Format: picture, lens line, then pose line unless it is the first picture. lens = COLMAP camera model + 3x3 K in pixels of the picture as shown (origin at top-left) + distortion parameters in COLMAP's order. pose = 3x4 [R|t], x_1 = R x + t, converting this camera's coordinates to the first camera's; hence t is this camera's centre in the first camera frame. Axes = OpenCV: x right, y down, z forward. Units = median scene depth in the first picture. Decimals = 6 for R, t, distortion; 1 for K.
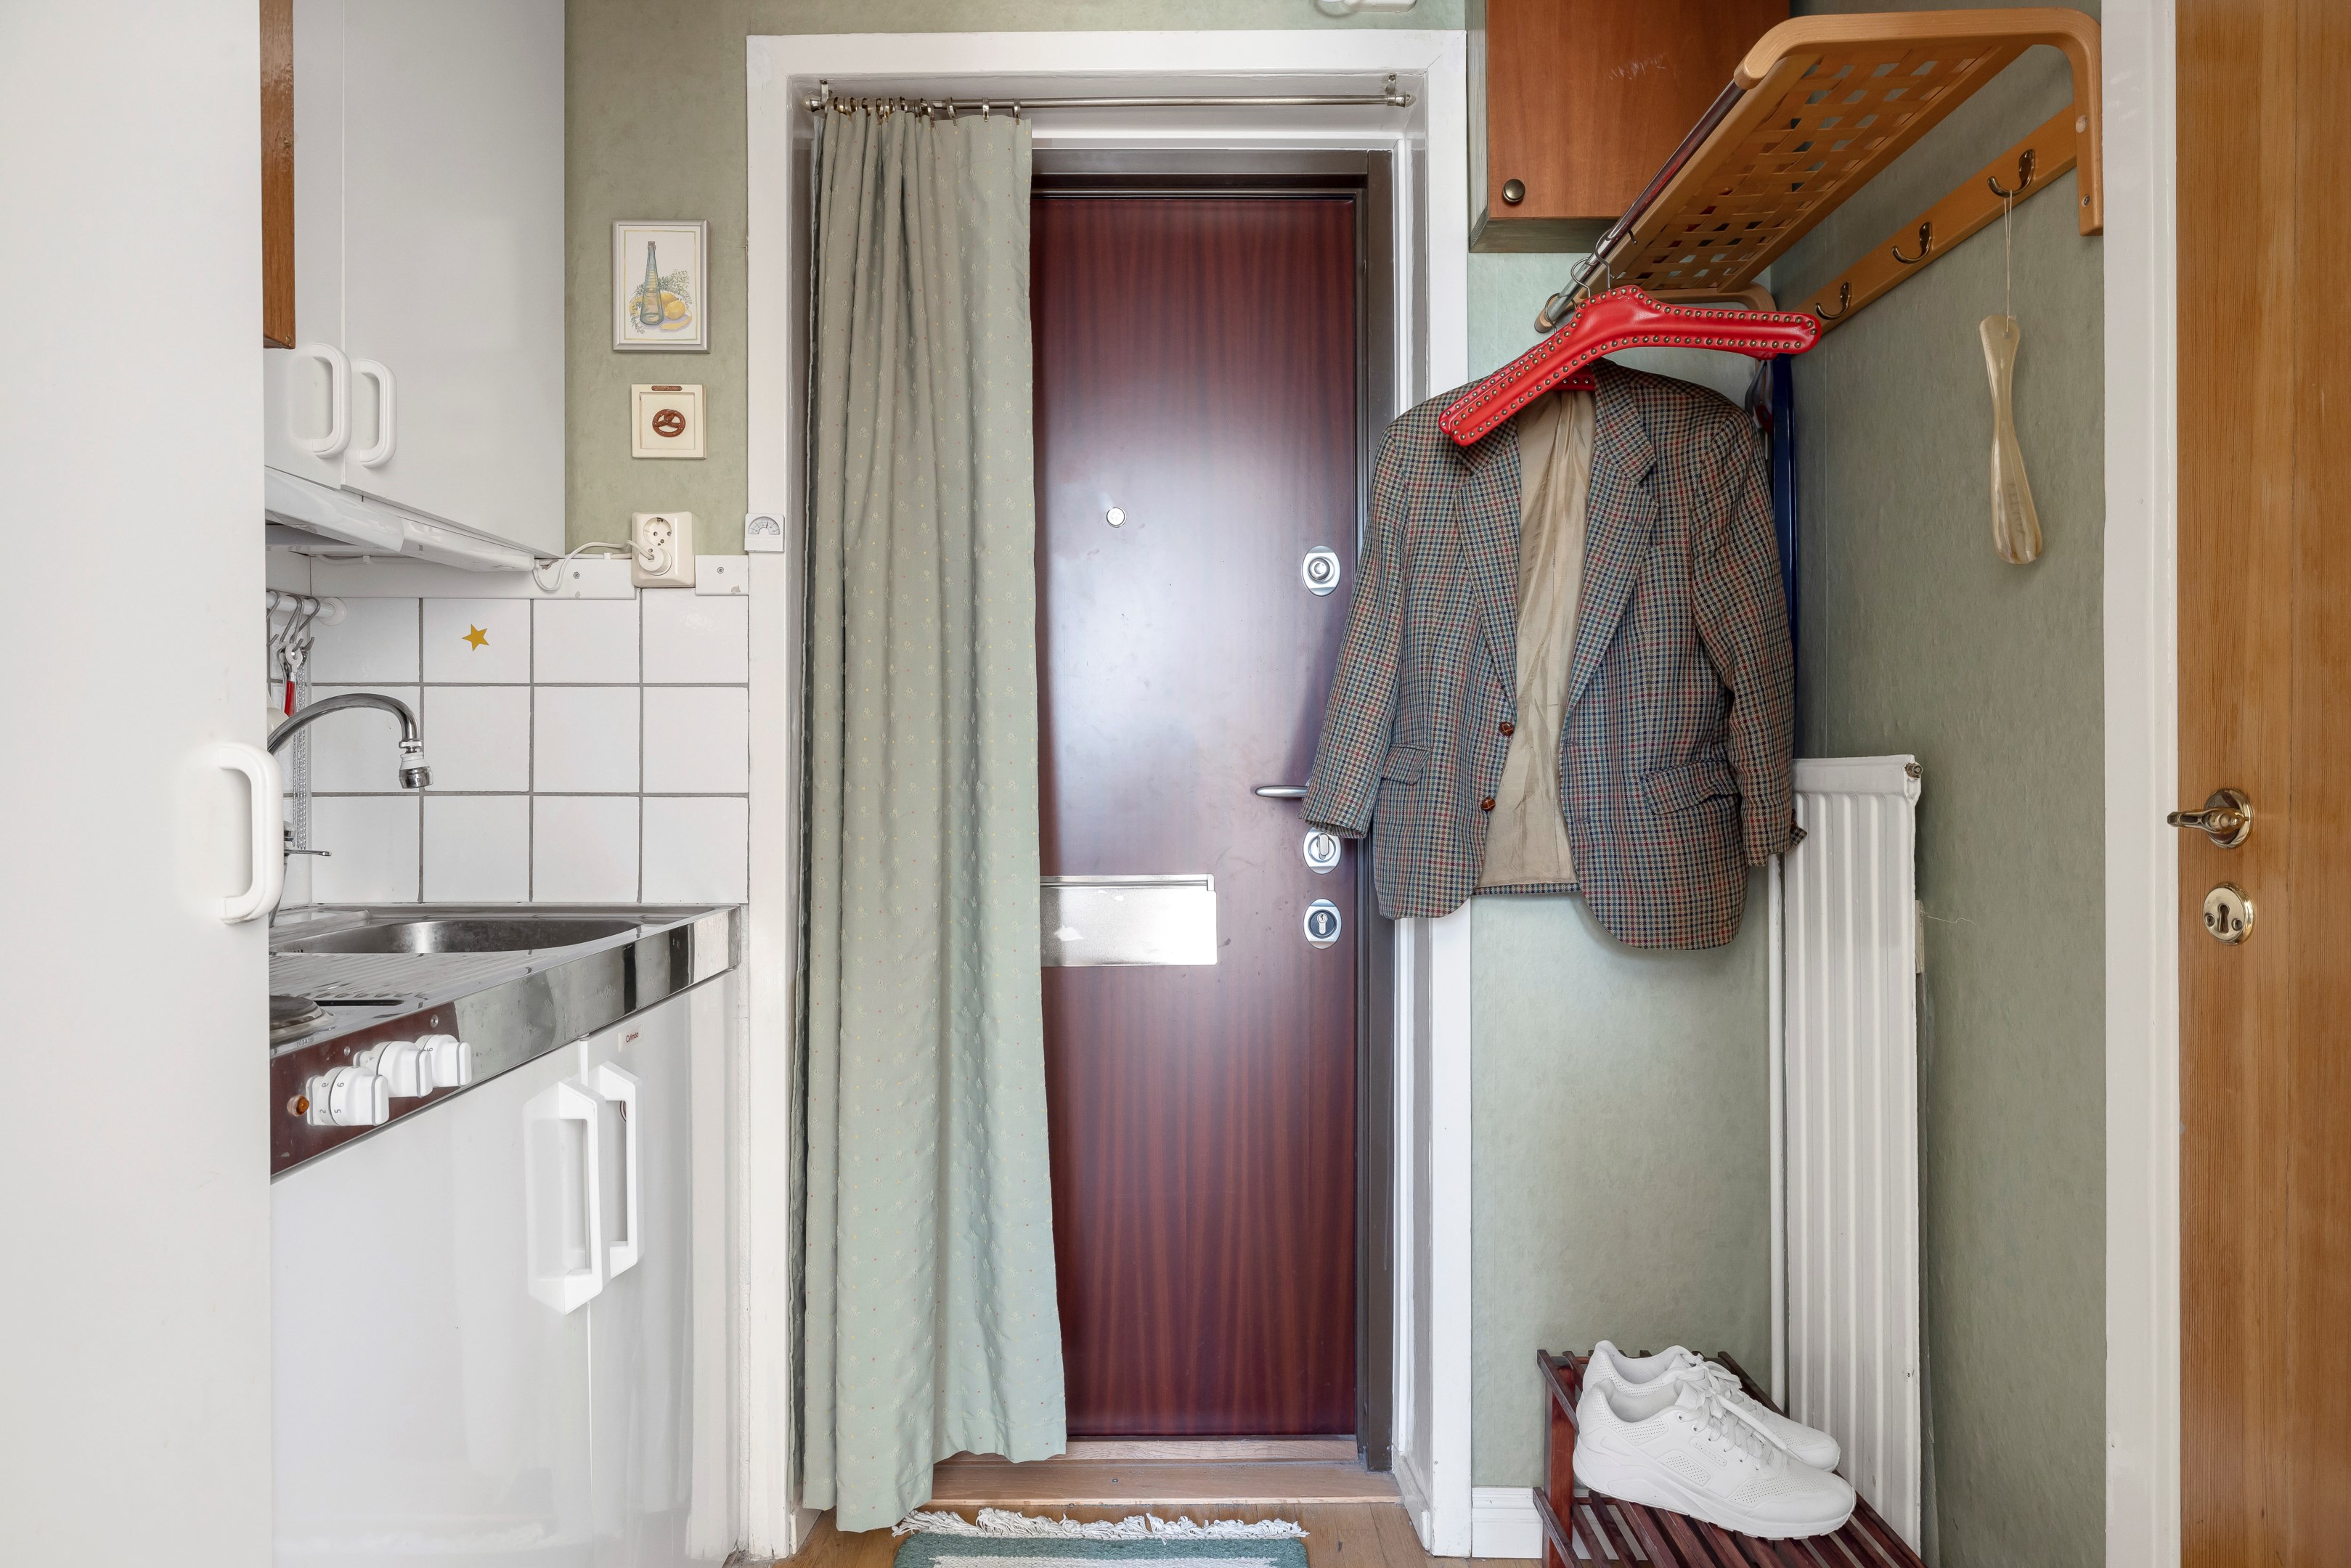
lens RADIAL K [[1366.6, 0, 1173.9], [0, 1366.6, 767.8], [0, 0, 1]] dist [0.002570, 0.000222]
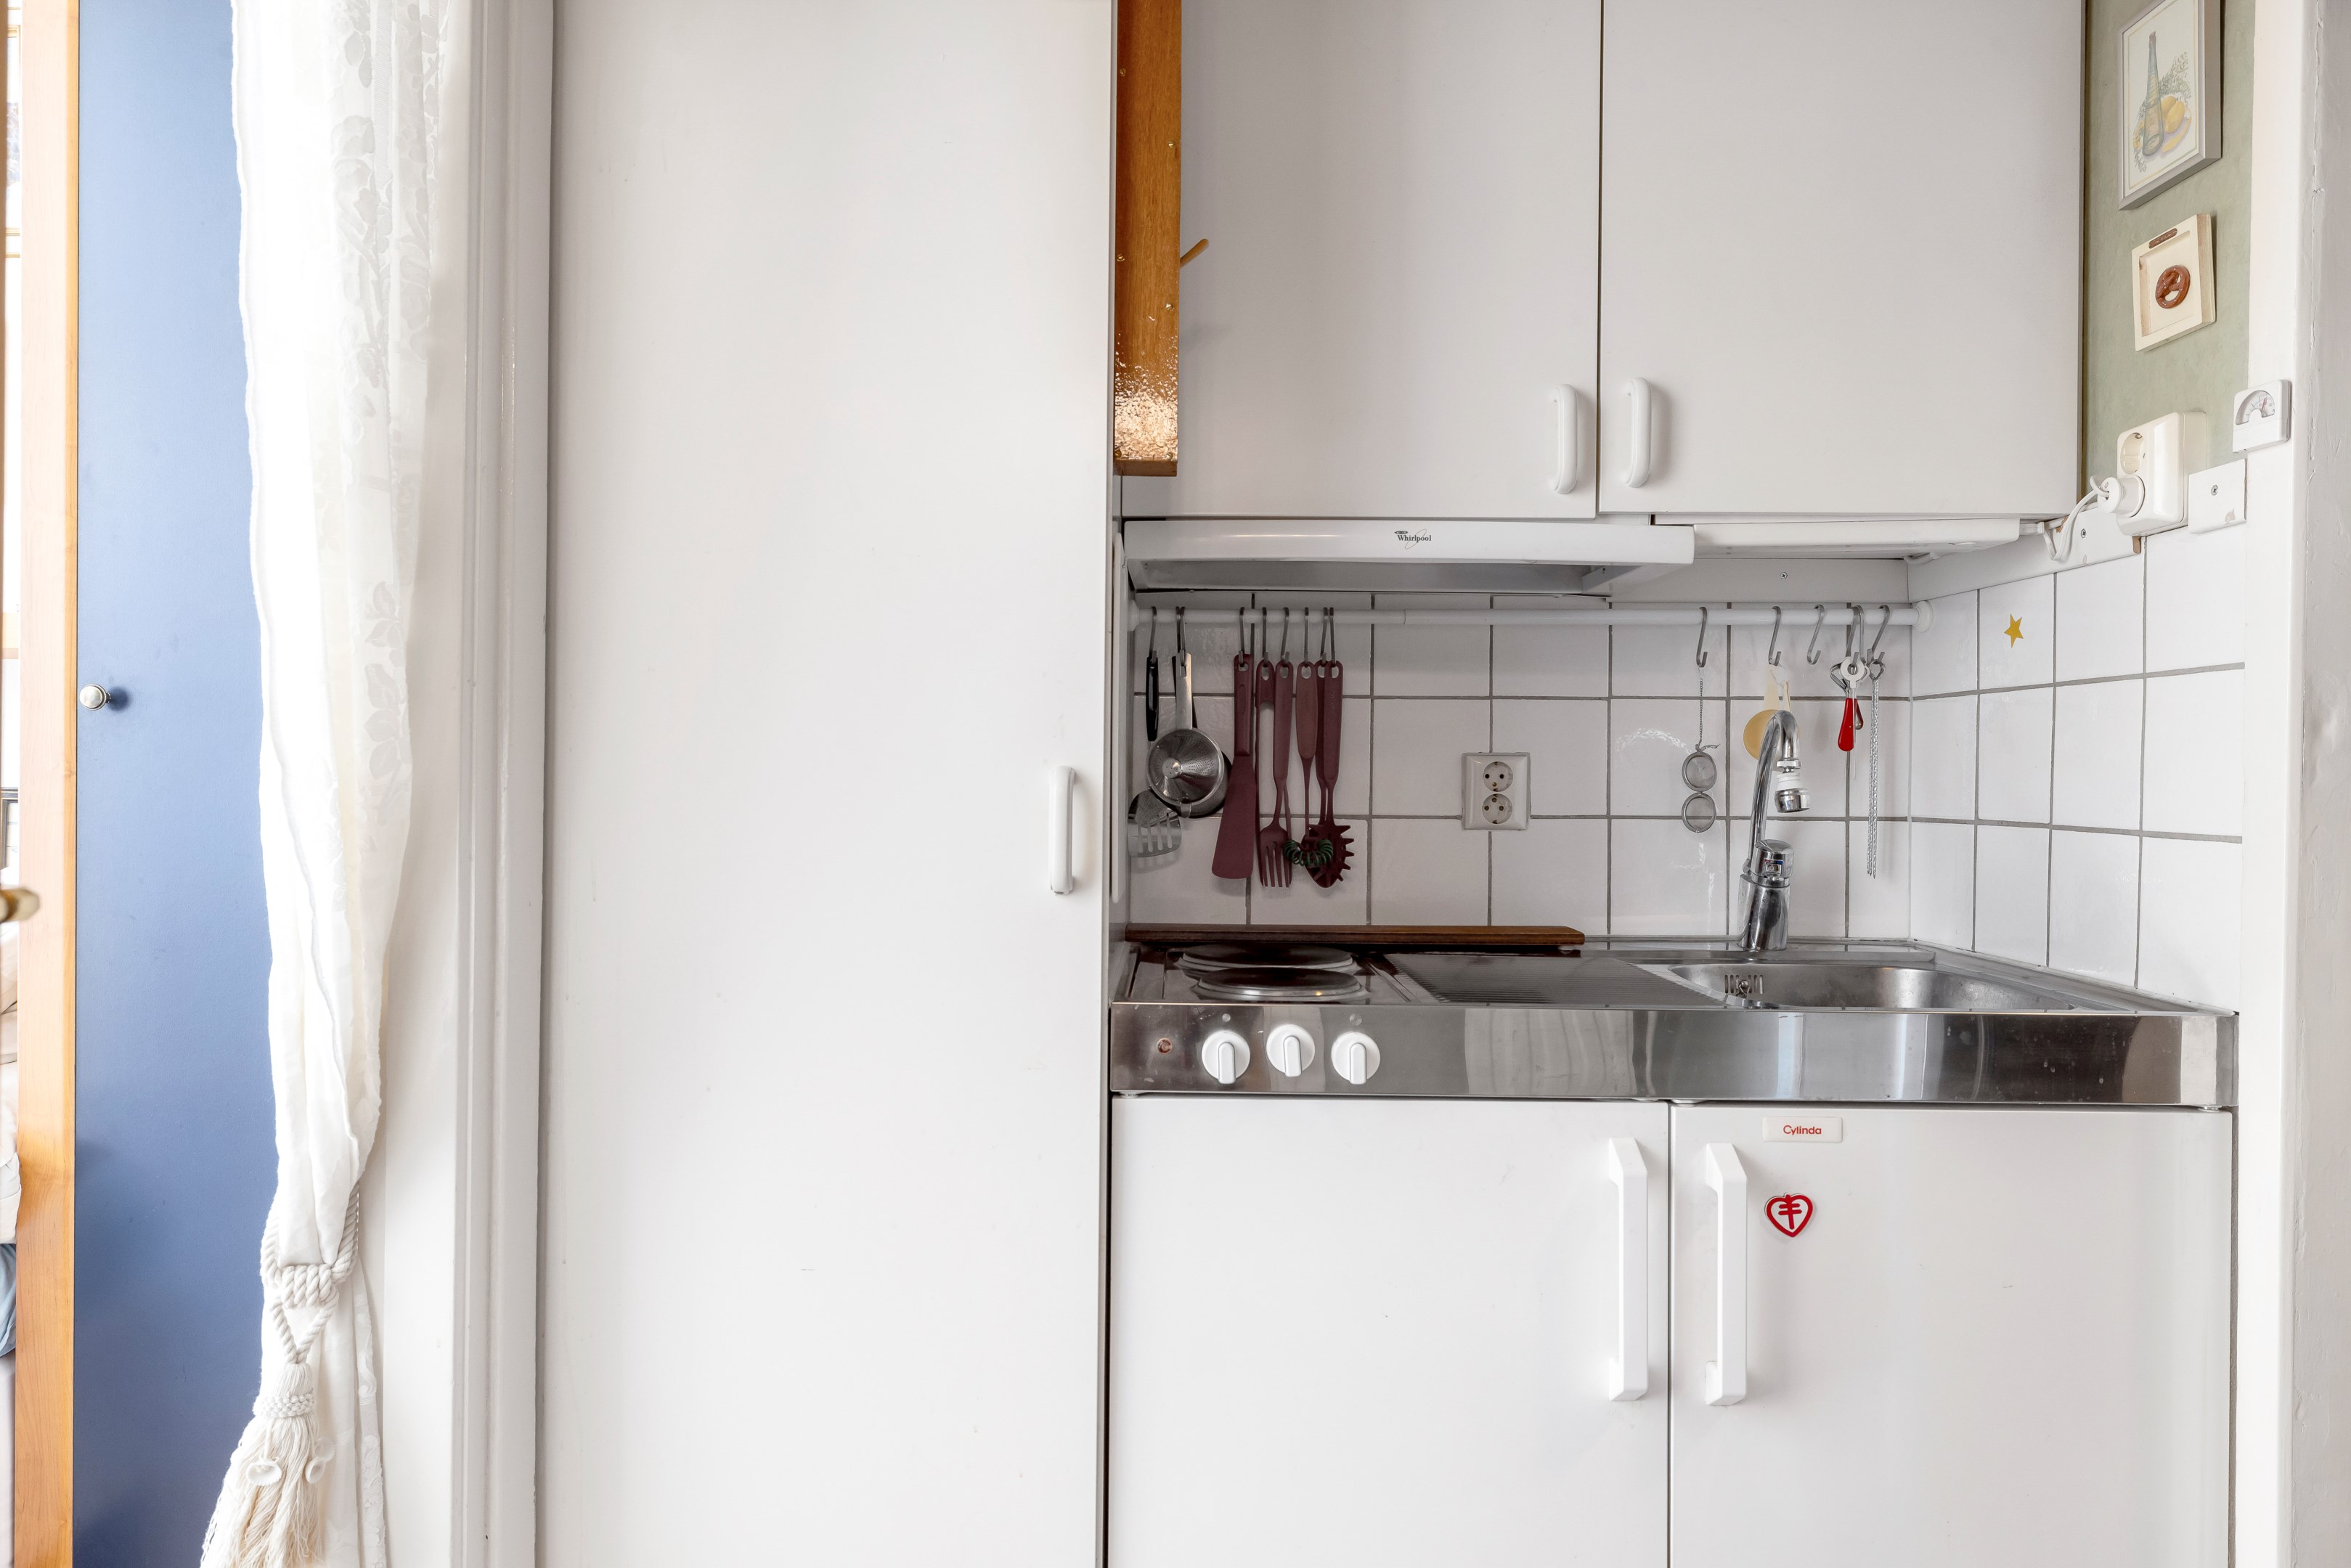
lens RADIAL K [[1531.5, 0, 1174.1], [0, 1531.5, 776.8], [0, 0, 1]] dist [-0.000903, 0.001927]
pose [[-0.022081, 0.002134, -0.999754, 0.402627], [-0.013414, 0.999907, 0.002430, -0.004534], [0.999666, 0.013465, -0.022050, 0.527107]]
